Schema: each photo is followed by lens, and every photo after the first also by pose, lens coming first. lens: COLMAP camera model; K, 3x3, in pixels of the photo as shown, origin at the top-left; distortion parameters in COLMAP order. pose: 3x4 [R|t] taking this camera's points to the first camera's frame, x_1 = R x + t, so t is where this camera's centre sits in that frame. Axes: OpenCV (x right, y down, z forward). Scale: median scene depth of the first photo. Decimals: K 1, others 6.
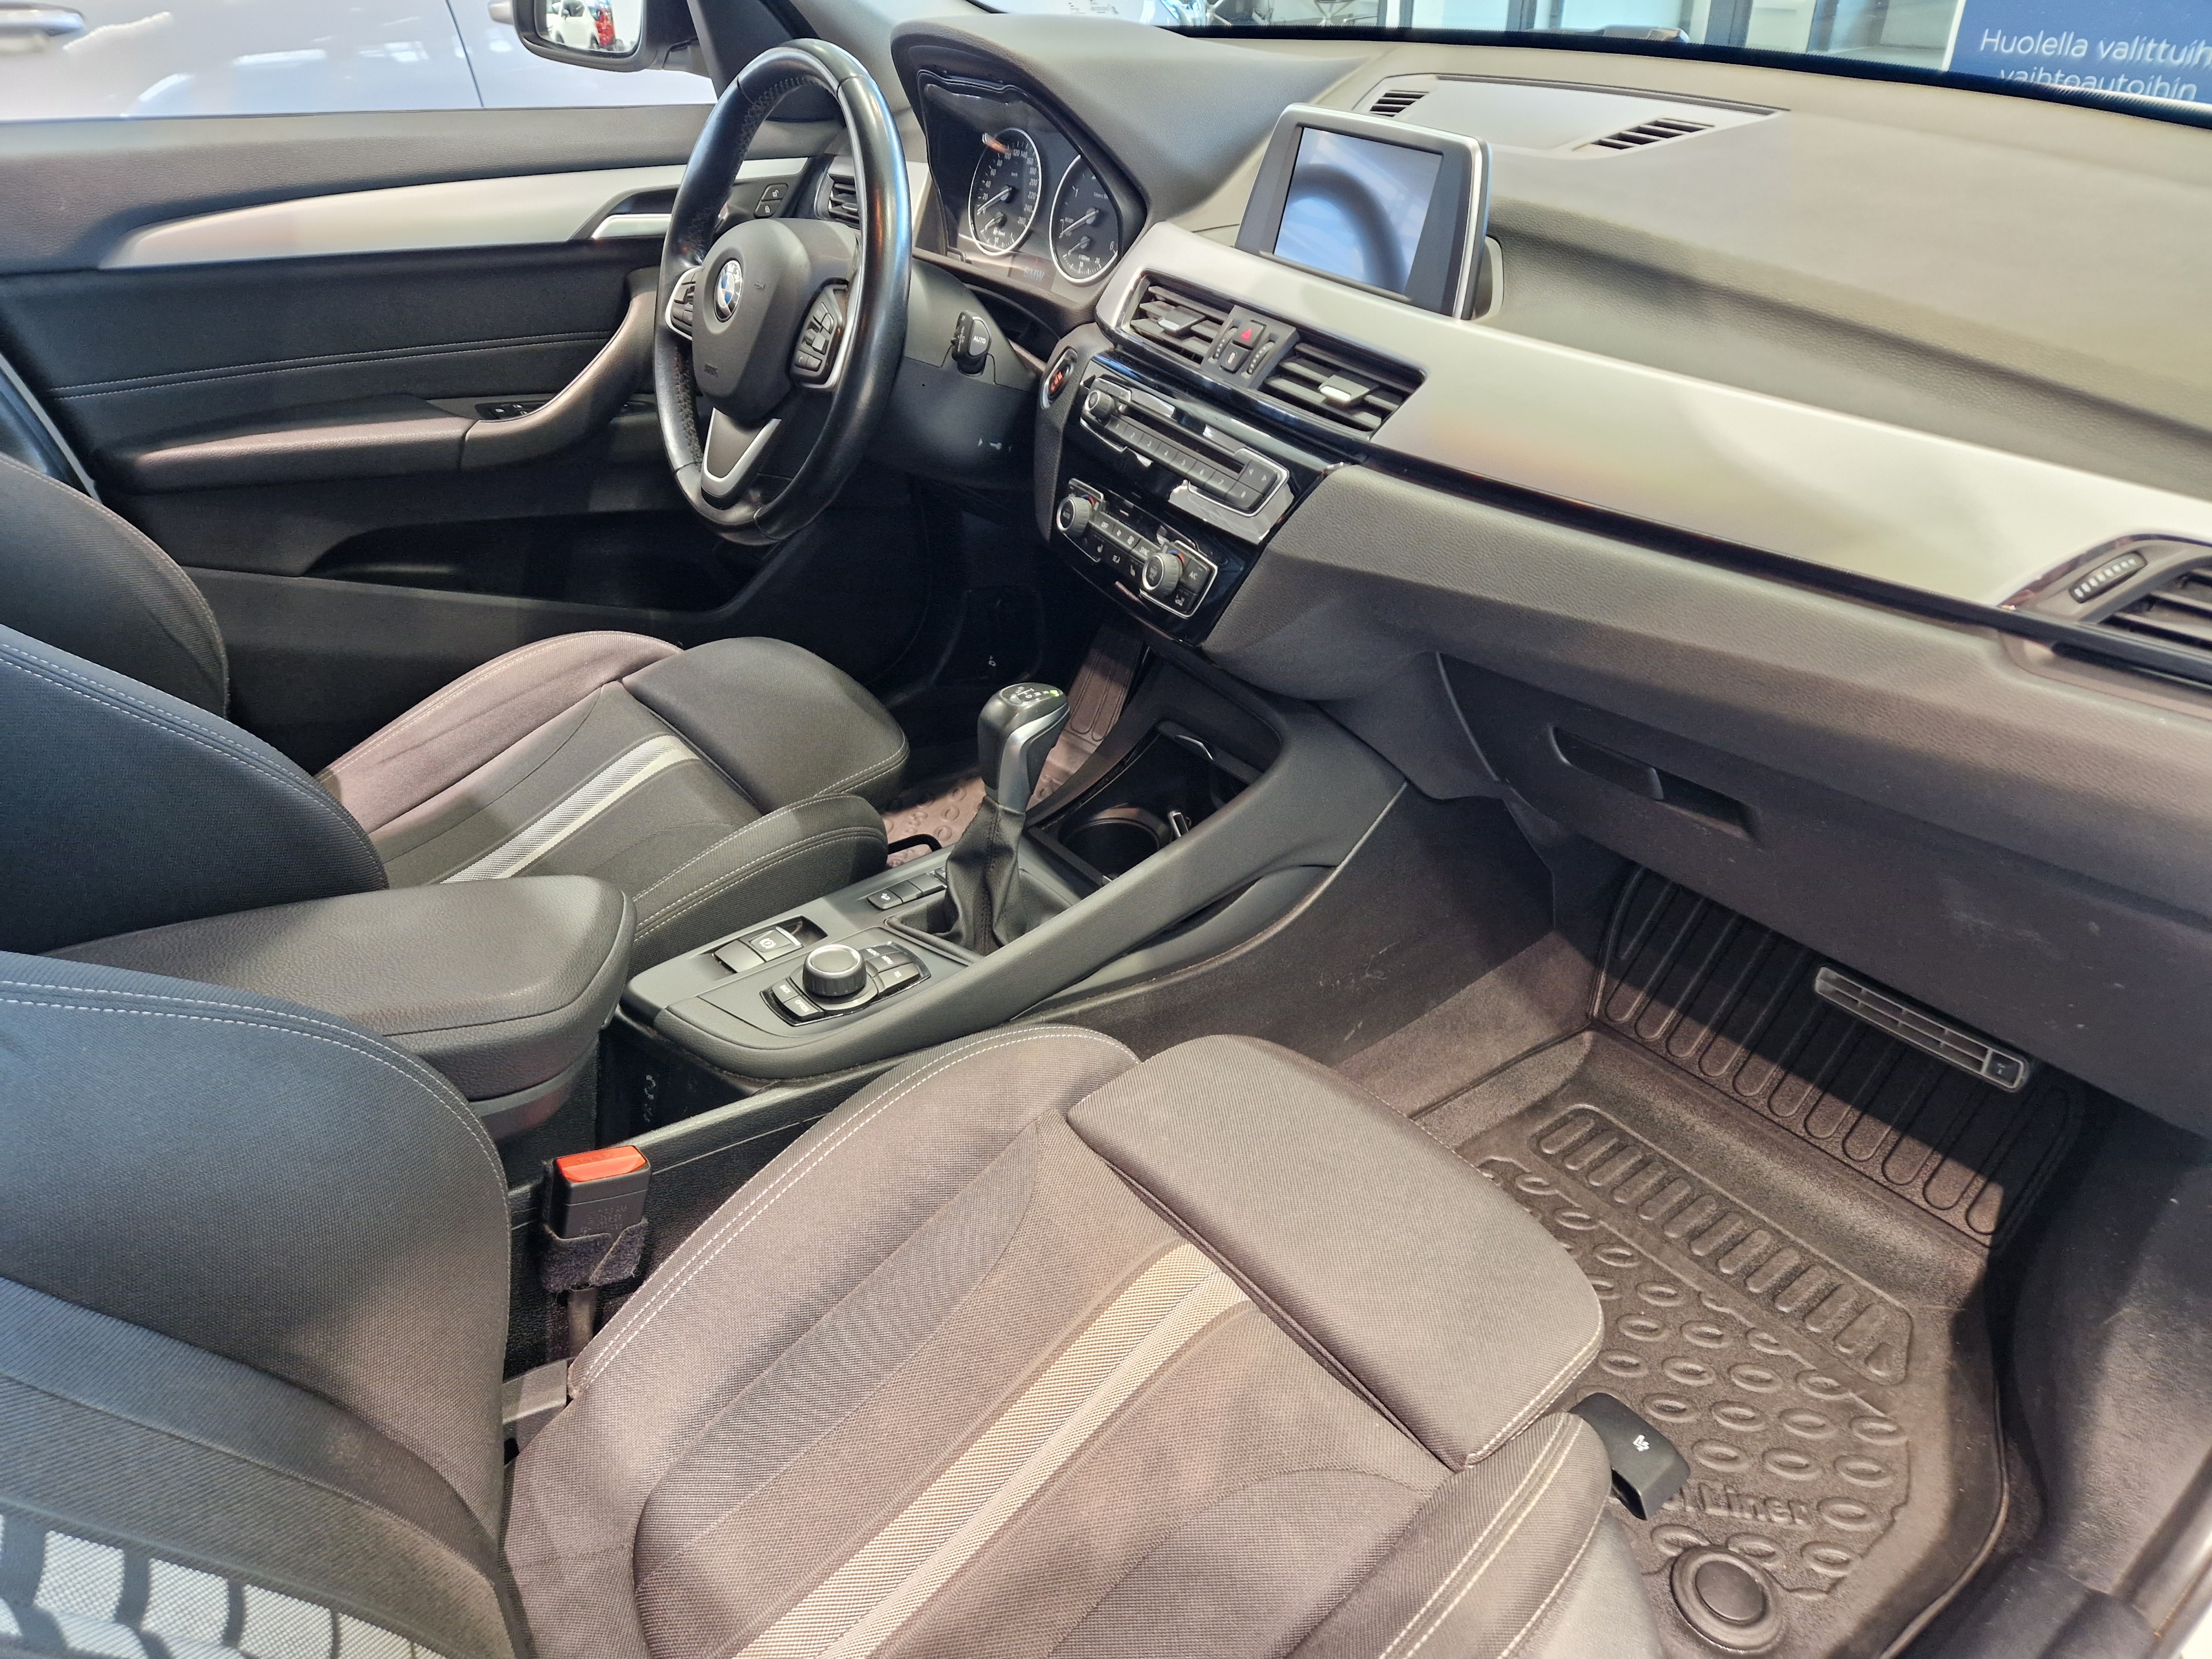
lens RADIAL K [[1511.4, 0, 1109.9], [0, 1511.4, 838.7], [0, 0, 1]] dist [0.072024, -0.065893]
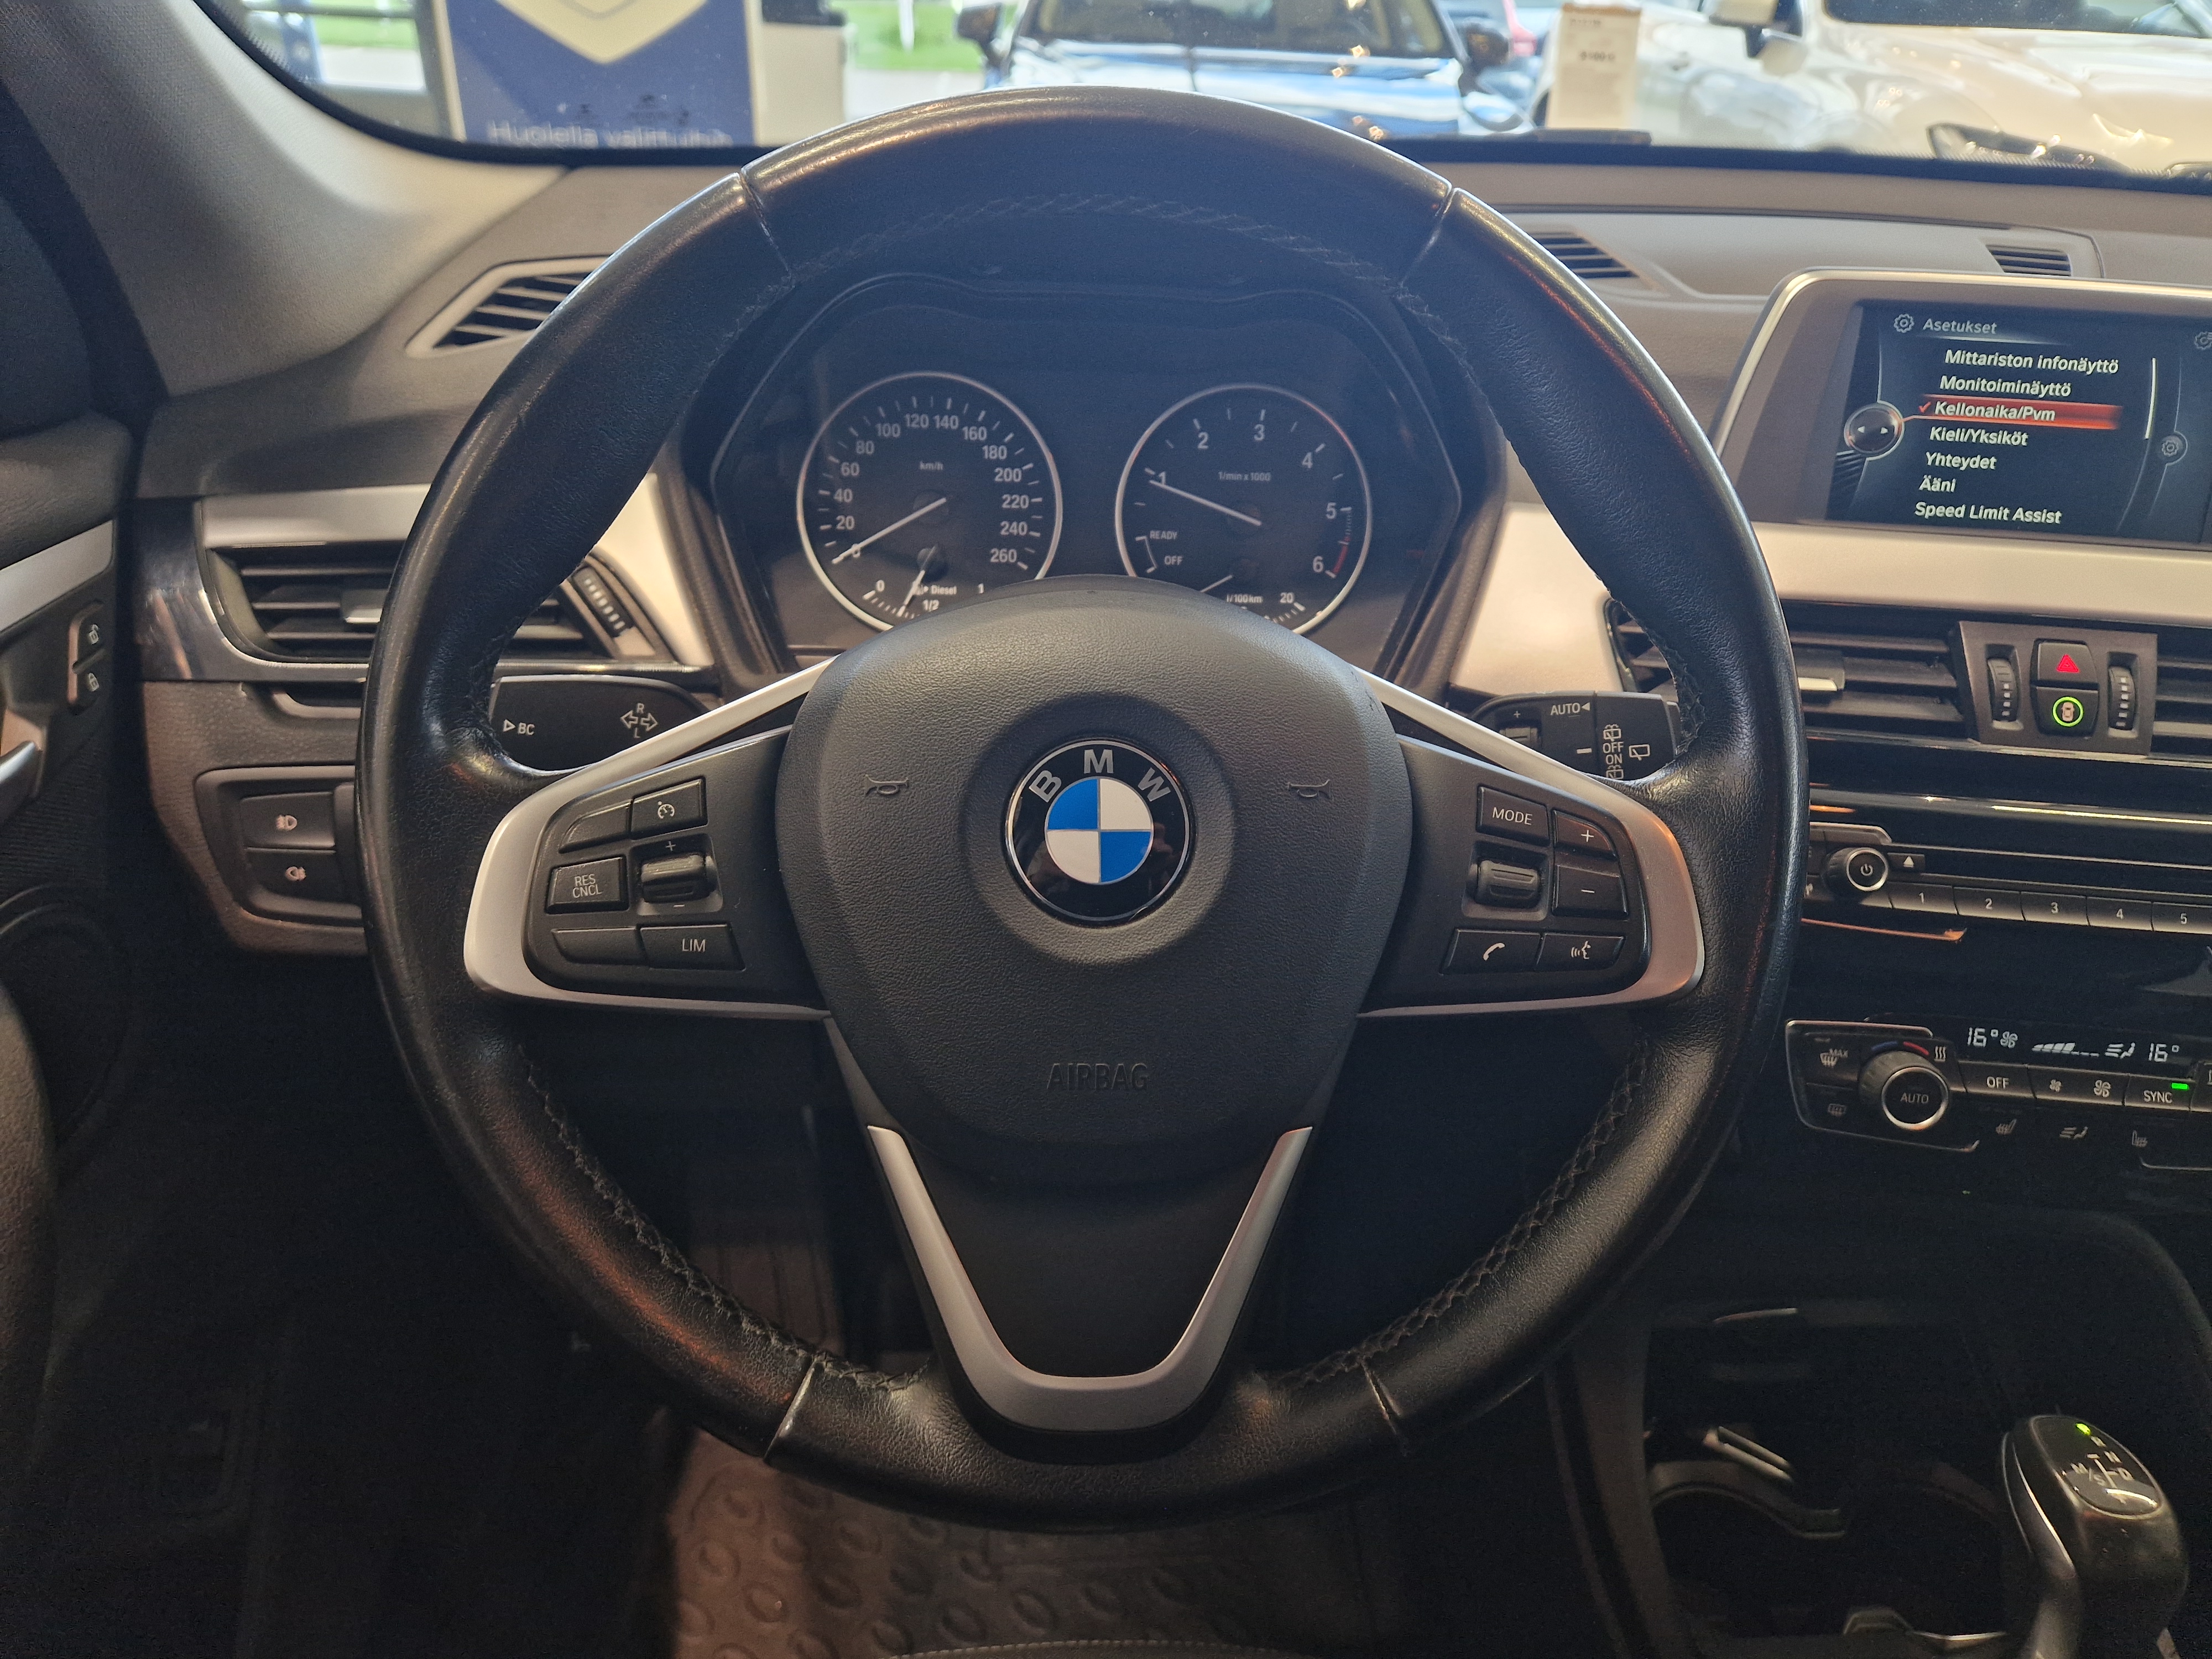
lens RADIAL K [[1511.4, 0, 1109.9], [0, 1511.4, 838.7], [0, 0, 1]] dist [0.072024, -0.065893]
pose [[0.543541, -0.367902, 0.754461, -0.530804], [0.400778, 0.903504, 0.151847, -0.484957], [-0.737524, 0.219836, 0.638538, 0.885494]]
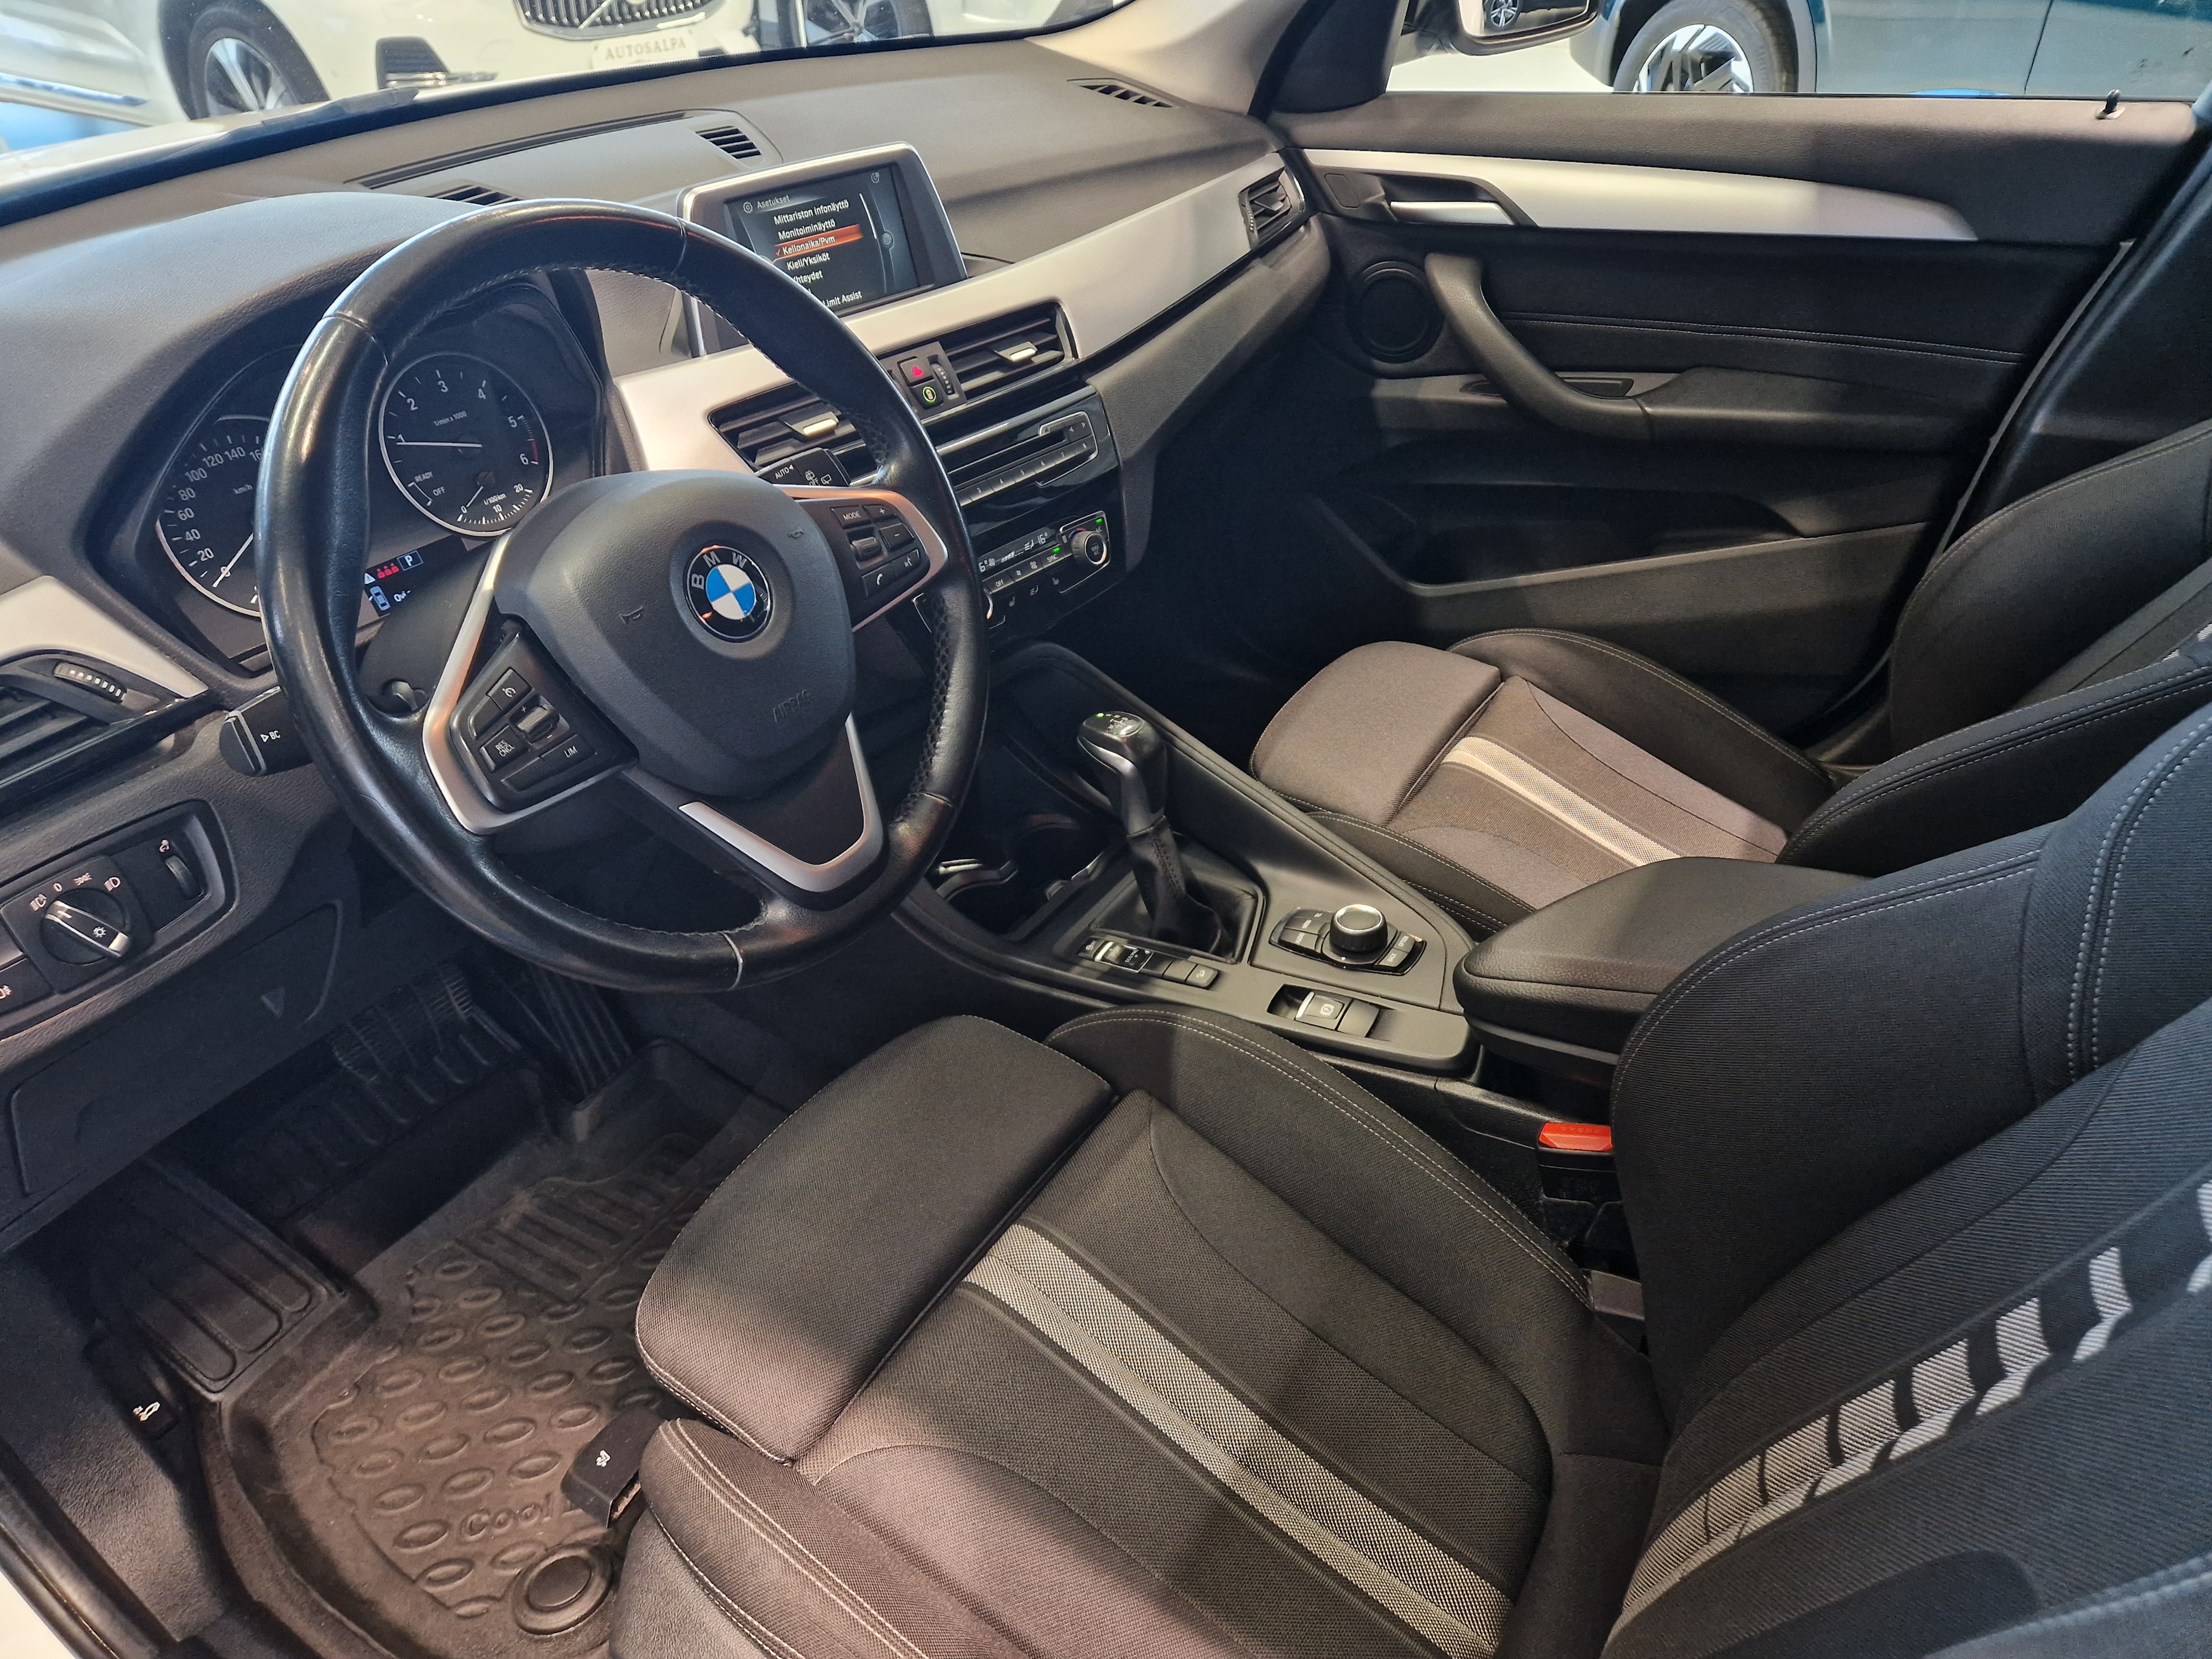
lens RADIAL K [[1499.7, 0, 1098.7], [0, 1499.7, 857.1], [0, 0, 1]] dist [0.089002, -0.077038]
pose [[-0.348368, -0.523203, 0.777752, -0.913940], [0.520801, 0.581838, 0.624685, -0.702234], [-0.779363, 0.622674, 0.069791, 1.007037]]
